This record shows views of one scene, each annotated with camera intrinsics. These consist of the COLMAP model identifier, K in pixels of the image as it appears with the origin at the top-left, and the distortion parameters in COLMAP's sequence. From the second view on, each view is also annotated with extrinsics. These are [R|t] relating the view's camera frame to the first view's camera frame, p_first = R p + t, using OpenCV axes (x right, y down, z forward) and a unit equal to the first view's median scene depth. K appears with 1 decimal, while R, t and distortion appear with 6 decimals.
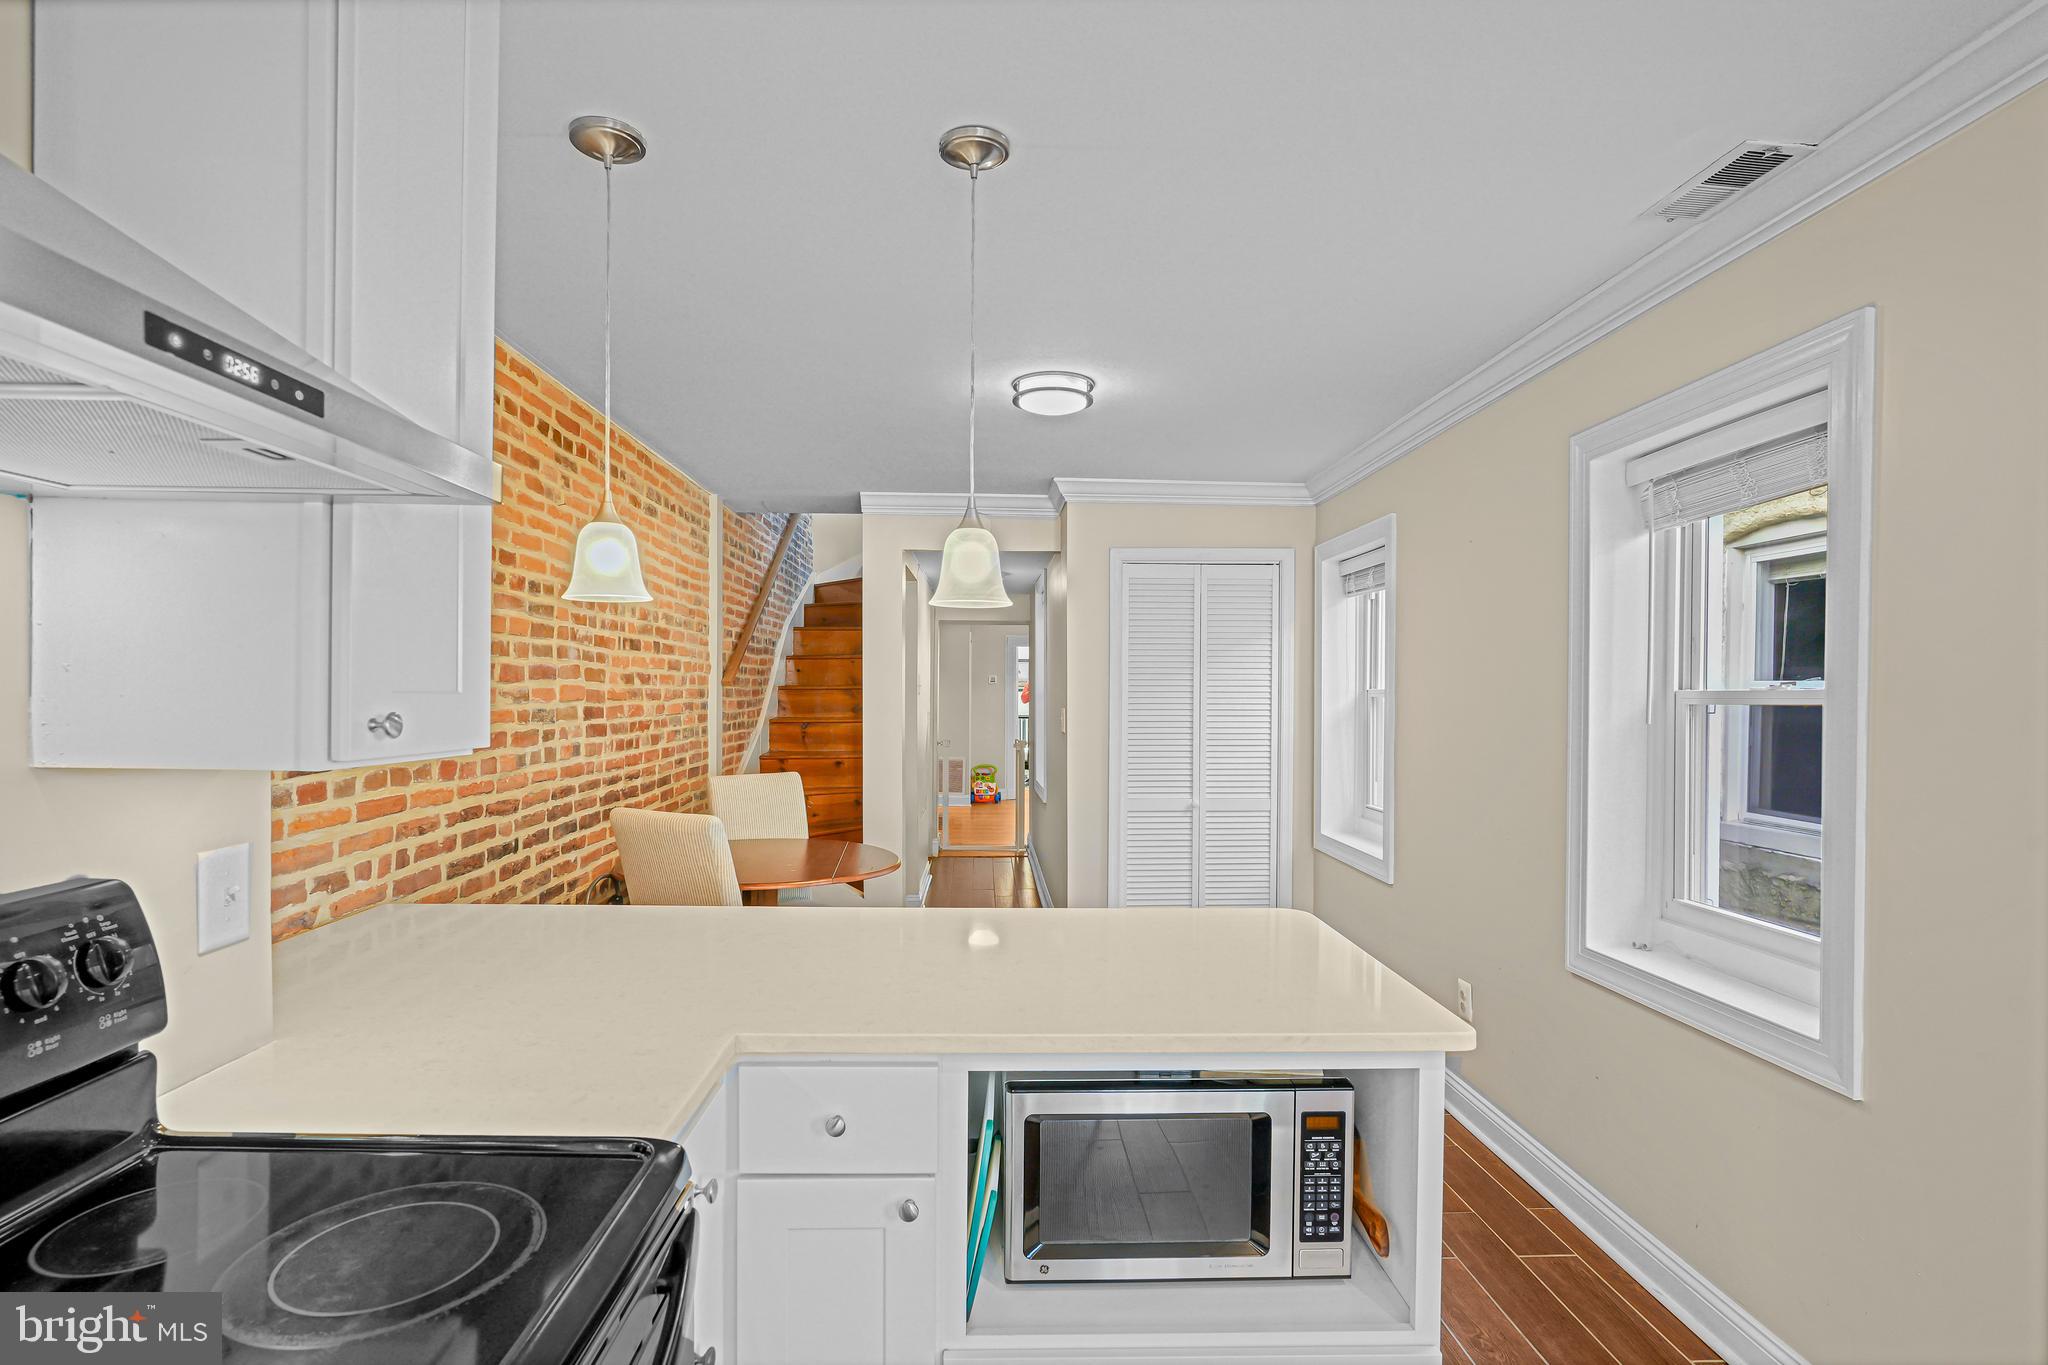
lens RADIAL K [[992.1, 0, 1012.8], [0, 992.1, 696.3], [0, 0, 1]] dist [-0.003001, -0.000082]
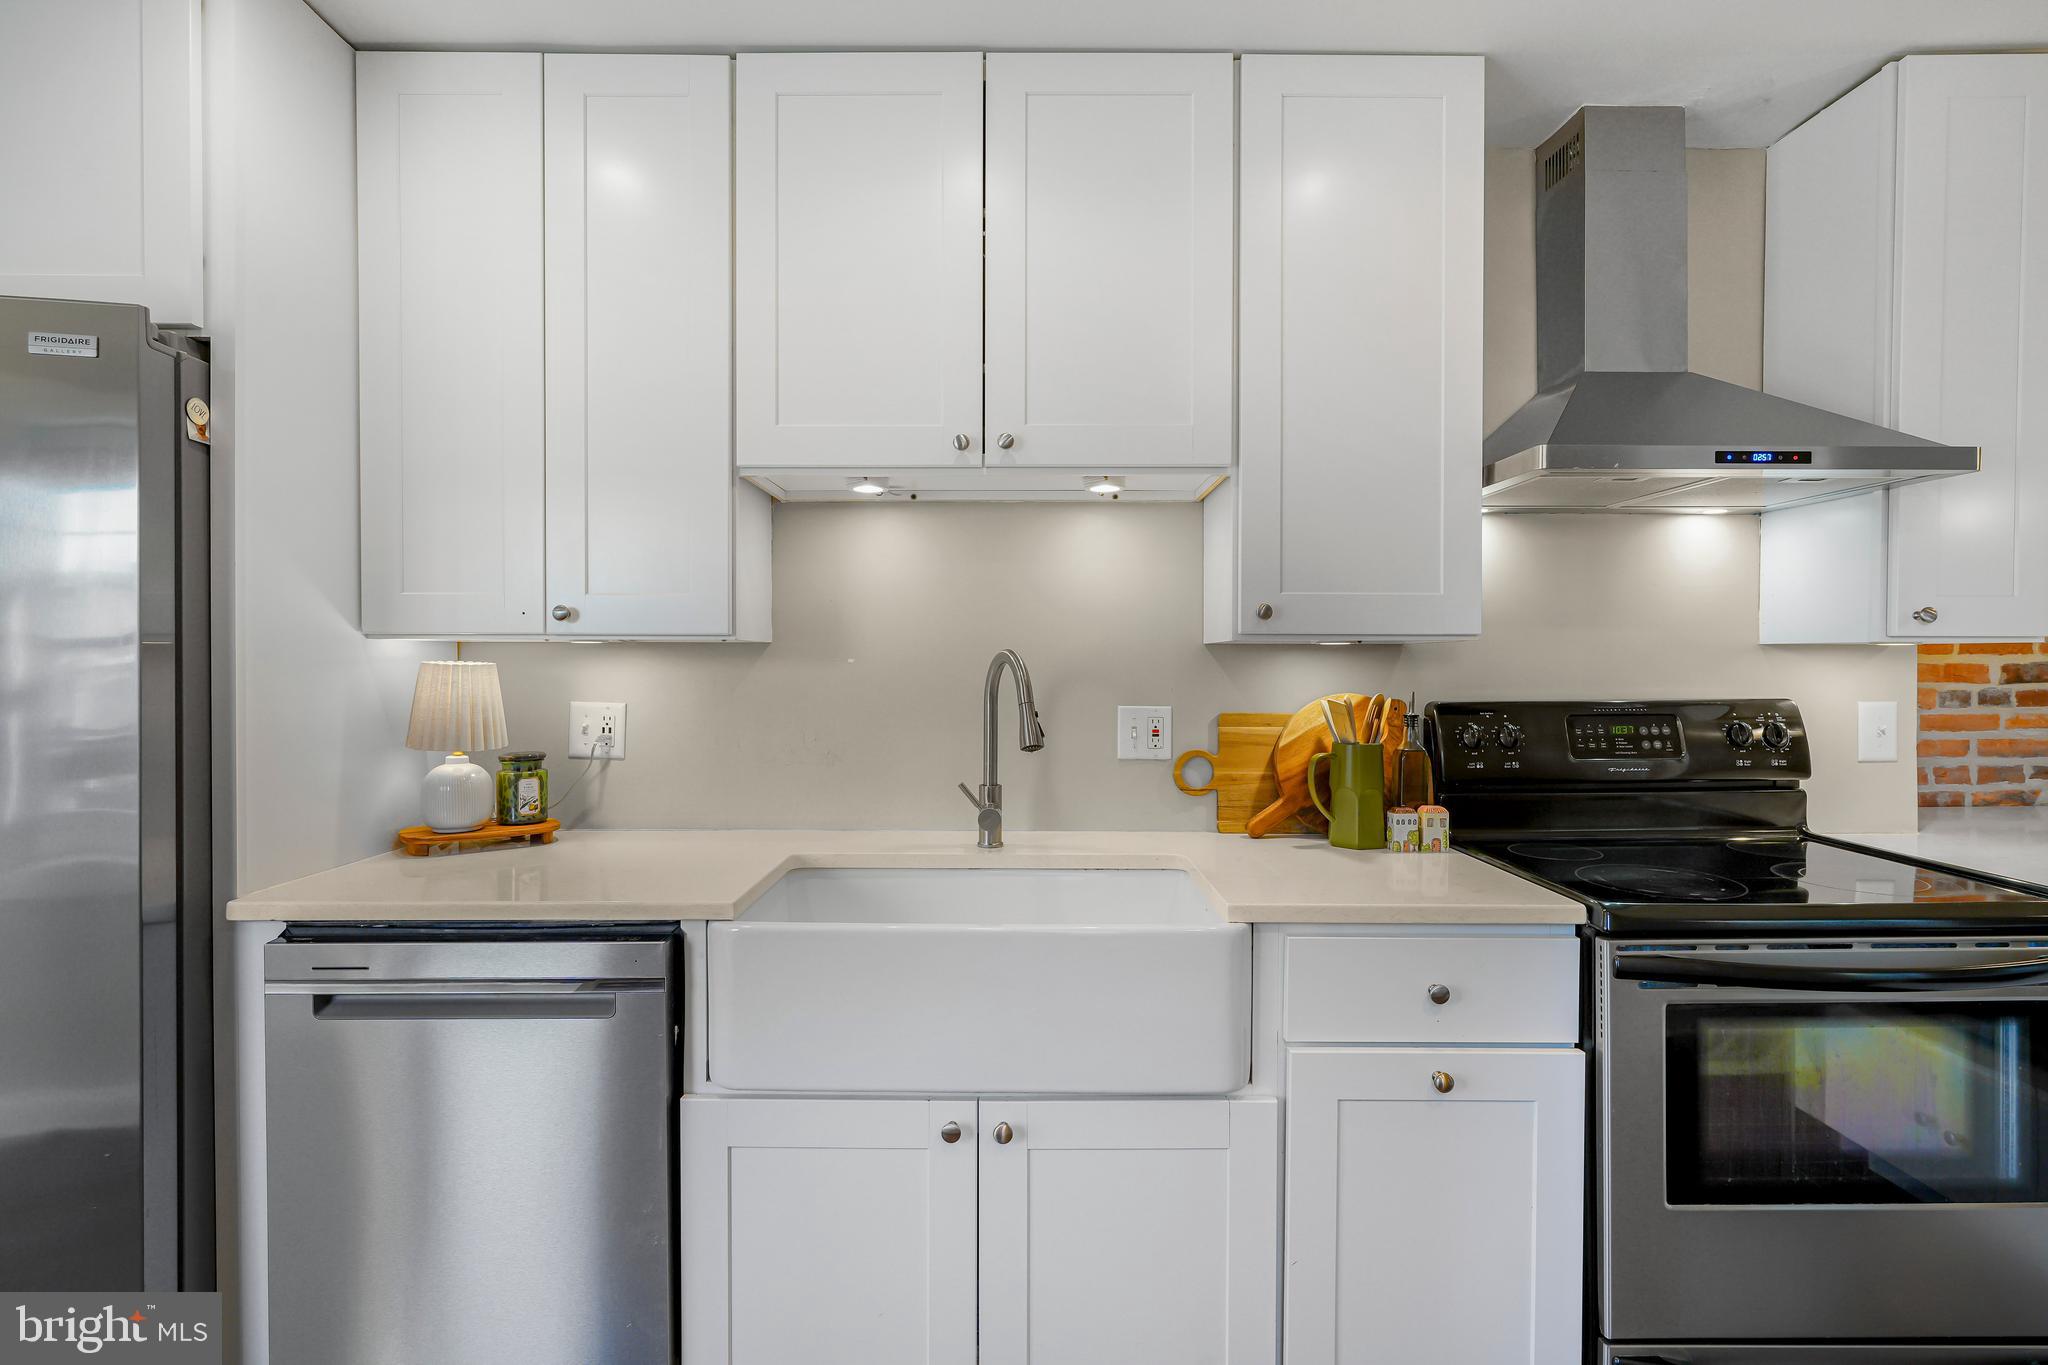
lens RADIAL K [[992.1, 0, 1012.6], [0, 992.1, 668.6], [0, 0, 1]] dist [-0.003001, -0.000082]
pose [[-0.010885, -0.000601, -0.999941, 1.033368], [-0.002257, 0.999997, -0.000577, 0.121188], [0.999938, 0.002250, -0.010886, -0.505441]]
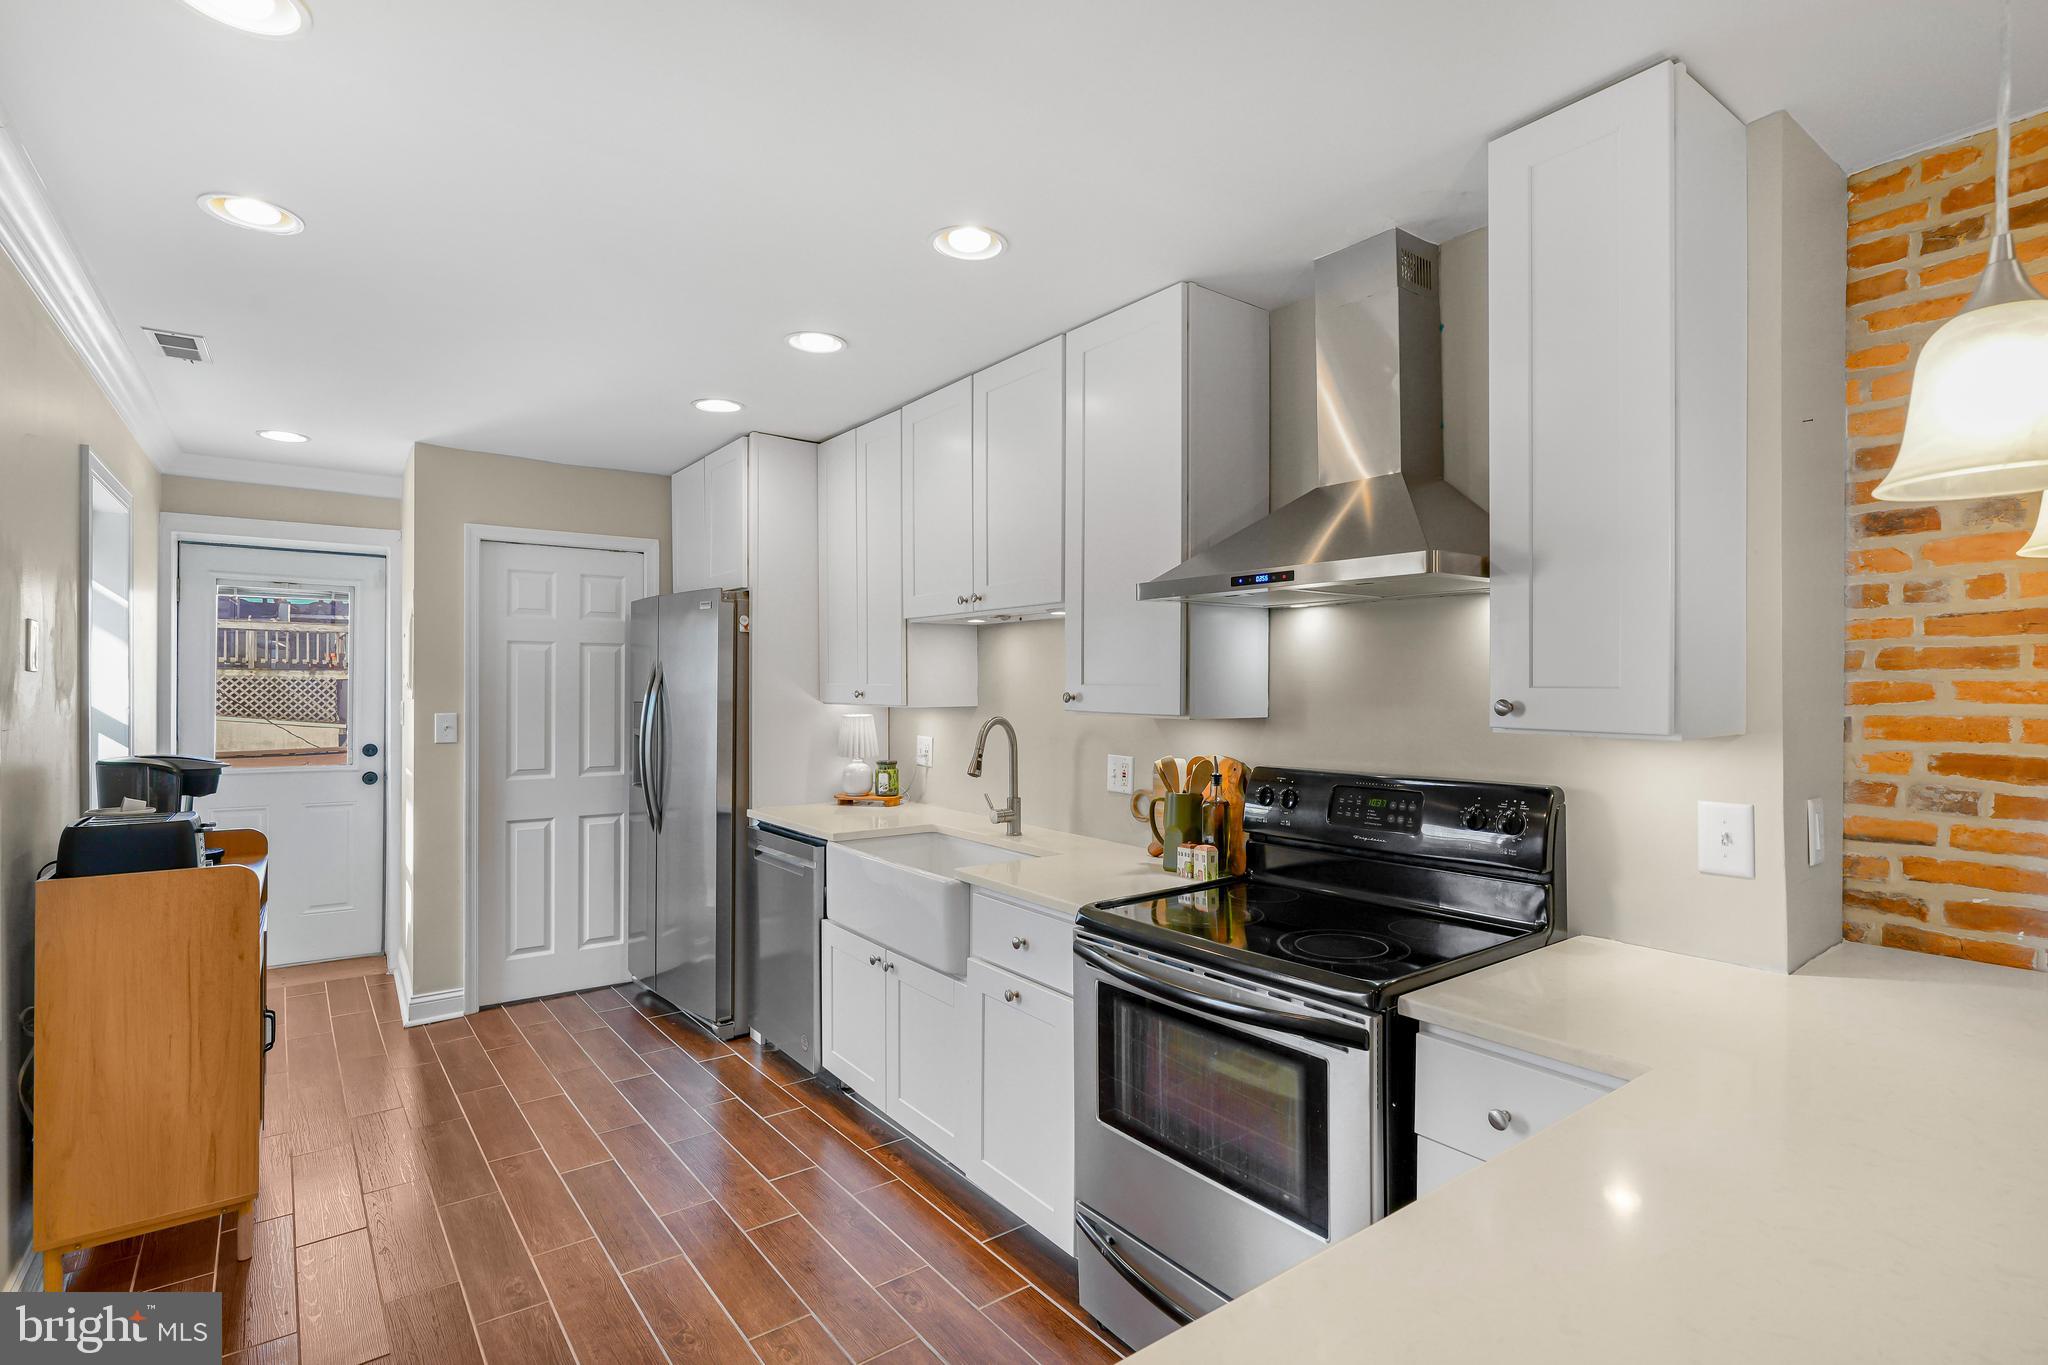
lens RADIAL K [[992.1, 0, 1029.5], [0, 992.1, 683.7], [0, 0, 1]] dist [-0.003001, -0.000082]
pose [[-0.811179, -0.004623, -0.584780, 0.933304], [-0.005271, 0.999986, -0.000594, -0.005910], [0.584774, 0.002600, -0.811192, 1.836147]]
